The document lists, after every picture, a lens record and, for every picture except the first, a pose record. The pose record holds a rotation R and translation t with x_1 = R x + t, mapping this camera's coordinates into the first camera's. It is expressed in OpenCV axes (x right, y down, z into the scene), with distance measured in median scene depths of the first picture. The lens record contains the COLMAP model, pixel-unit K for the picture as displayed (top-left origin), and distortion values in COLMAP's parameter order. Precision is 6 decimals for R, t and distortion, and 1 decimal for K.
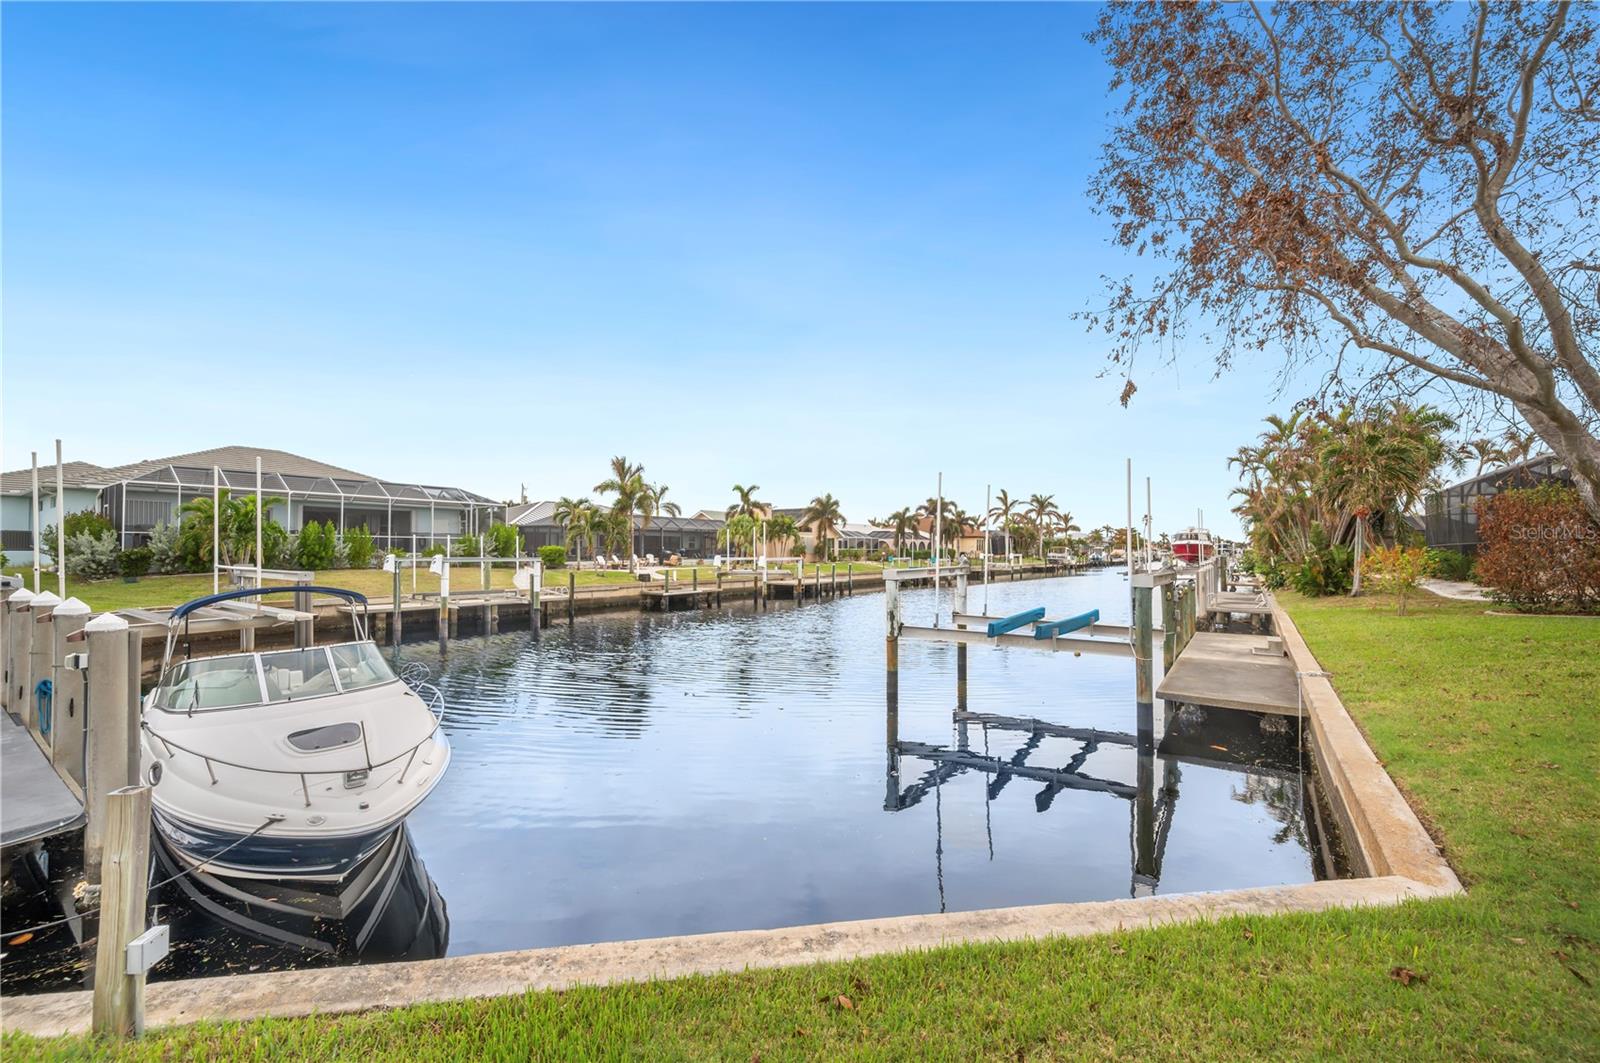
lens RADIAL K [[638.2, 0, 803.1], [0, 638.2, 551.8], [0, 0, 1]] dist [0.000731, 0.000040]
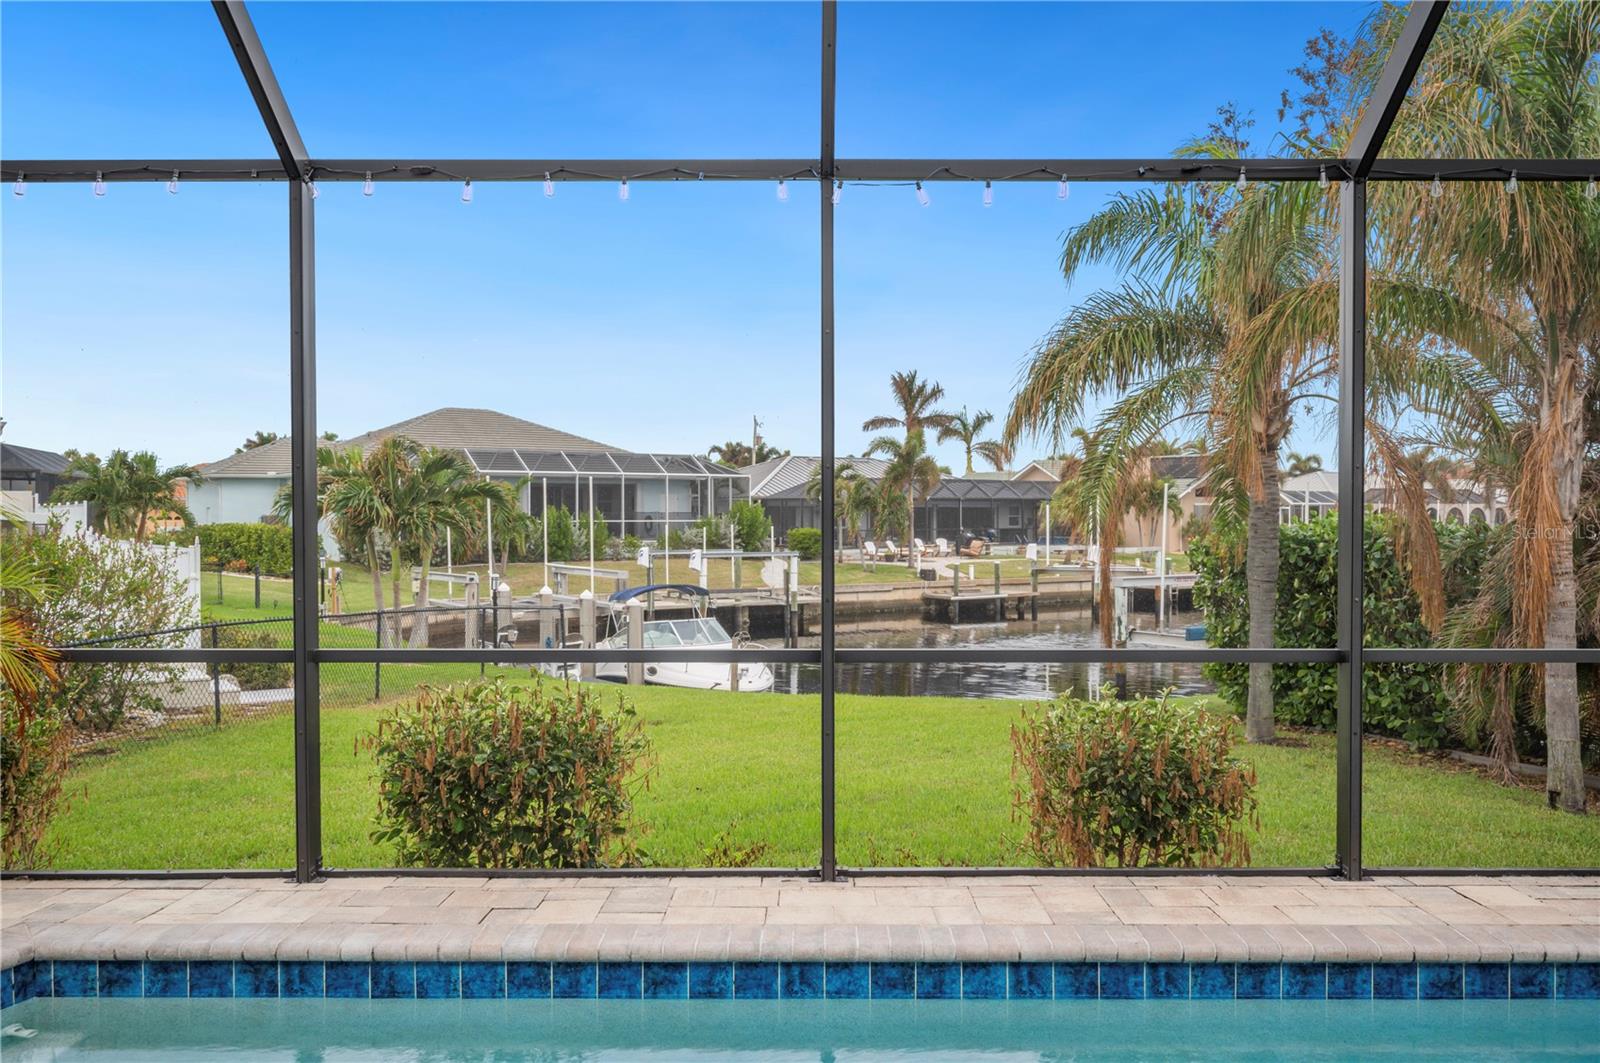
lens RADIAL K [[1282.2, 0, 800.0], [0, 1282.2, 531.5], [0, 0, 1]] dist [-0.005516, -0.002500]
pose [[0.931643, 0.002418, -0.363367, 0.133473], [0.001536, 0.999943, 0.010592, -0.022041], [0.363372, -0.010426, 0.931586, -0.369943]]
